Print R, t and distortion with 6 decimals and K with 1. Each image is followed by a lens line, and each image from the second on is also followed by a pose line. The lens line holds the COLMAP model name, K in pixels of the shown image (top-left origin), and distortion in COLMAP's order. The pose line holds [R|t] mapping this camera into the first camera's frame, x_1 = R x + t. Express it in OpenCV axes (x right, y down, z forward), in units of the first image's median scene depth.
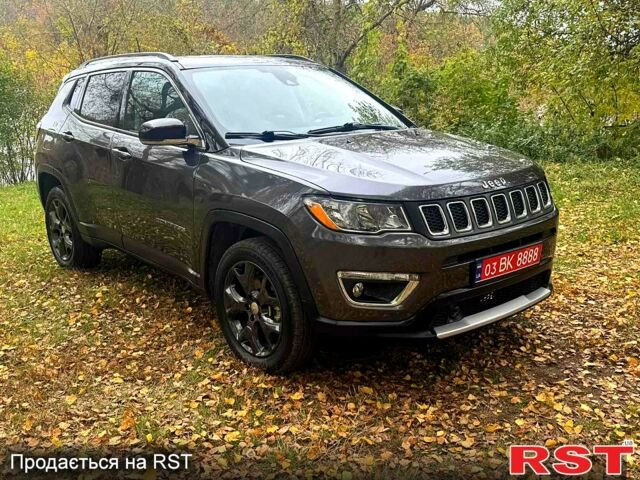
lens RADIAL K [[597.8, 0, 320.0], [0, 597.8, 240.0], [0, 0, 1]] dist [0.066541, -0.005019]
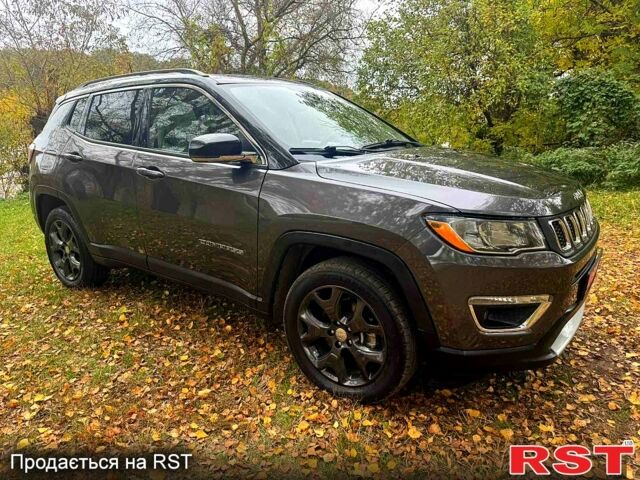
lens RADIAL K [[429.4, 0, 320.0], [0, 429.4, 240.0], [0, 0, 1]] dist [0.029979, -0.004282]
pose [[0.977674, -0.043759, 0.205522, -0.244398], [0.041659, 0.999026, 0.014534, -0.040521], [-0.205958, -0.005647, 0.978545, 0.314279]]
